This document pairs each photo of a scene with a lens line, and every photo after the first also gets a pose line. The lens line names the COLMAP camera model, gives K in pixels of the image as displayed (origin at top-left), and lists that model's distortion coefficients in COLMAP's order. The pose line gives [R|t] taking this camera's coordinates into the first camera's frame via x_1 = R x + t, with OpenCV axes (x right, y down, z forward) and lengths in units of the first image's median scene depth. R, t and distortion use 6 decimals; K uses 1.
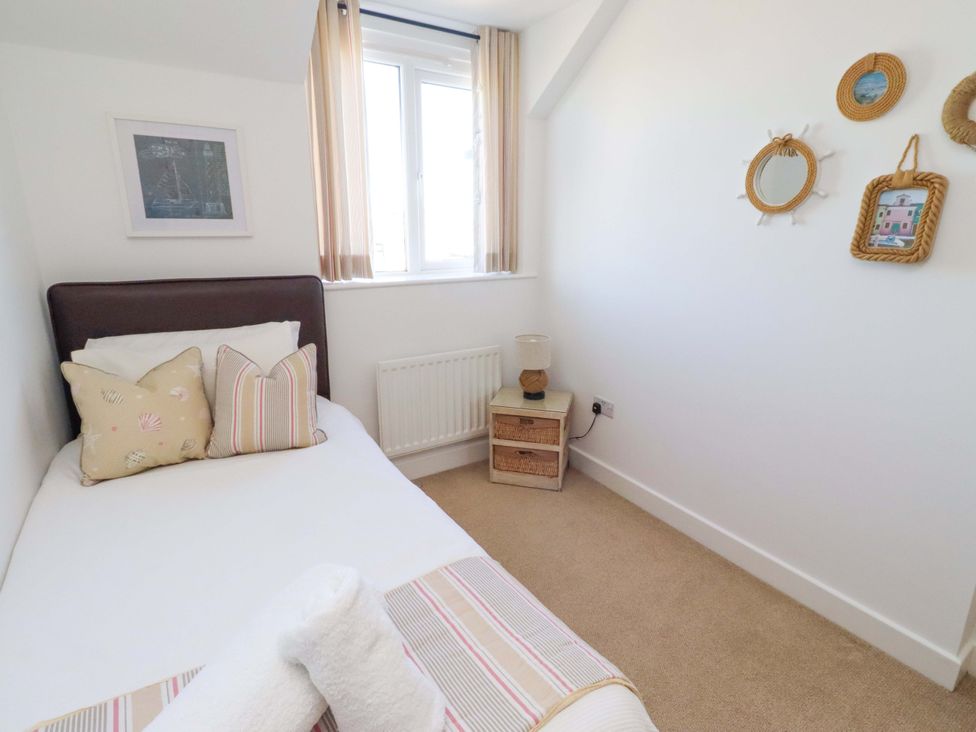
lens RADIAL K [[509.5, 0, 487.1], [0, 509.5, 348.7], [0, 0, 1]] dist [-0.000828, -0.001379]
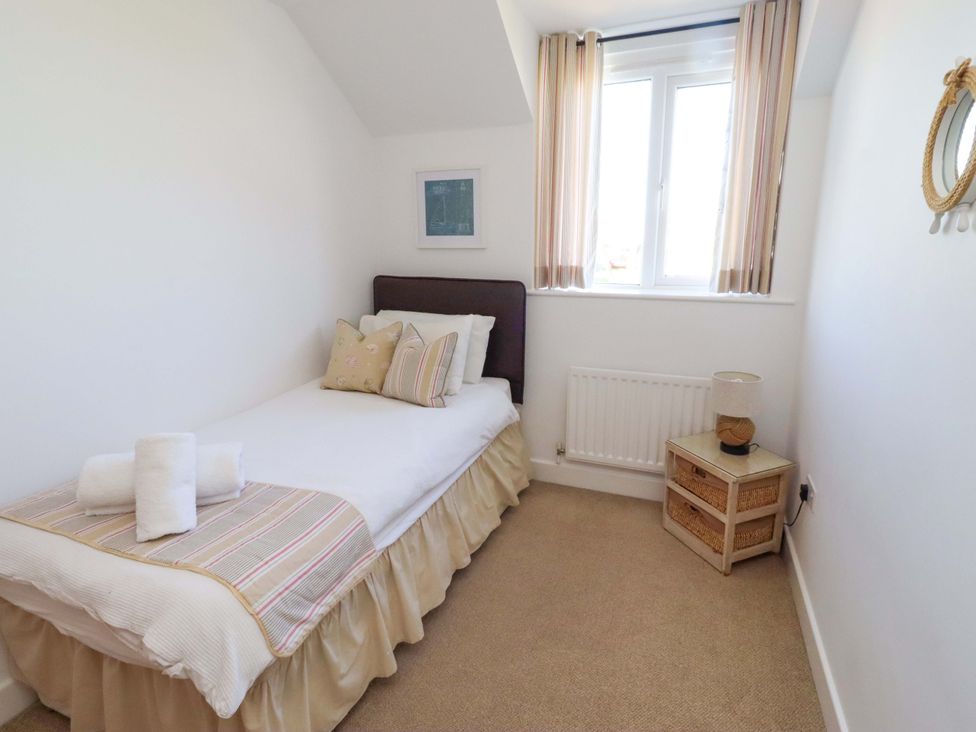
lens RADIAL K [[501.5, 0, 487.7], [0, 501.5, 345.0], [0, 0, 1]] dist [-0.002213, -0.000508]
pose [[0.584395, 0.159167, -0.795706, 0.554461], [-0.181471, 0.981374, 0.063027, -0.056047], [0.790918, 0.107565, 0.602395, 0.243501]]
